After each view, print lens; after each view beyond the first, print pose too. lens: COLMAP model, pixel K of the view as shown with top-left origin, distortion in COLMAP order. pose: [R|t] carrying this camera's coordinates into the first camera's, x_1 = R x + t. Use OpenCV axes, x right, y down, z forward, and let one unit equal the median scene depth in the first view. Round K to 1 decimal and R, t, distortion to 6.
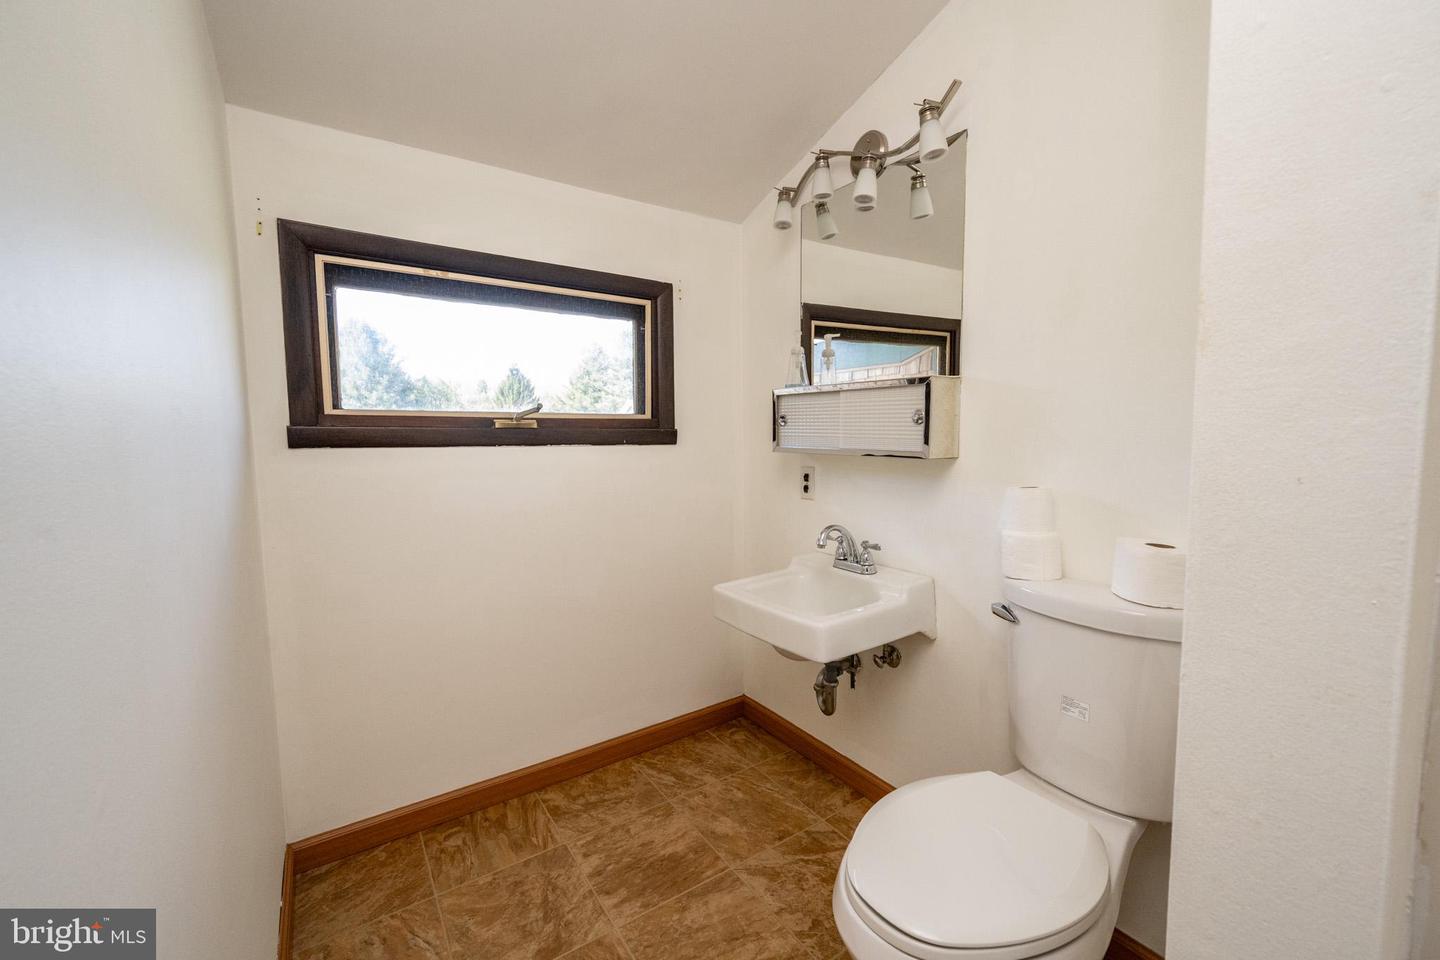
lens RADIAL K [[583.5, 0, 720.4], [0, 583.5, 476.1], [0, 0, 1]] dist [-0.001345, 0.001017]
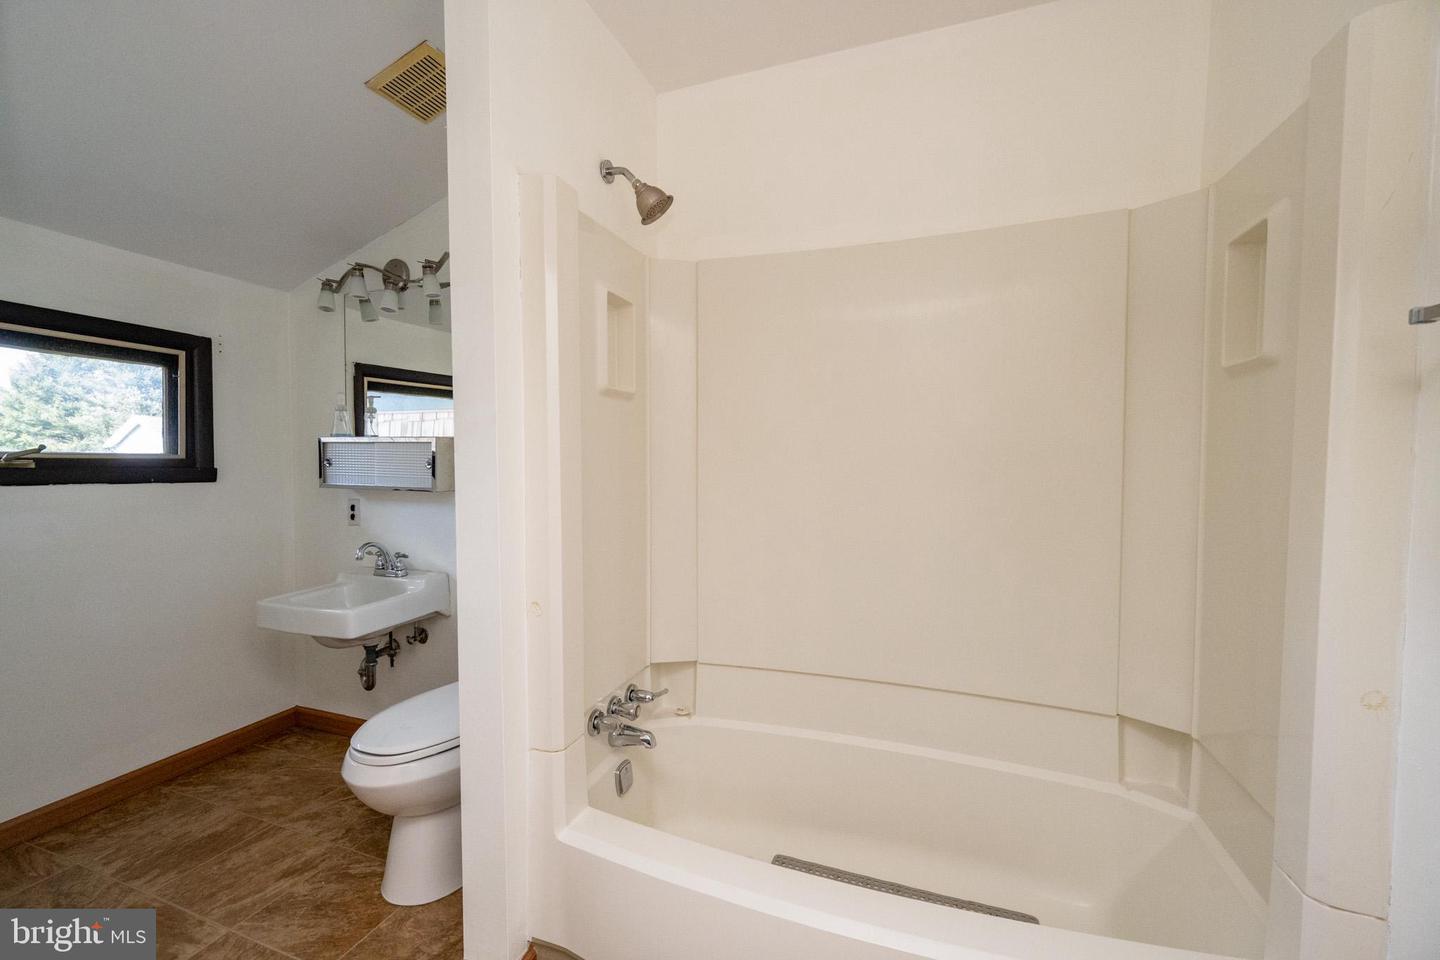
lens RADIAL K [[583.5, 0, 714.7], [0, 583.5, 479.8], [0, 0, 1]] dist [-0.001345, 0.001017]
pose [[0.808466, -0.005556, 0.588516, 0.042590], [0.032184, 0.998877, -0.034783, 0.011551], [-0.587662, 0.047062, 0.807737, -0.505059]]
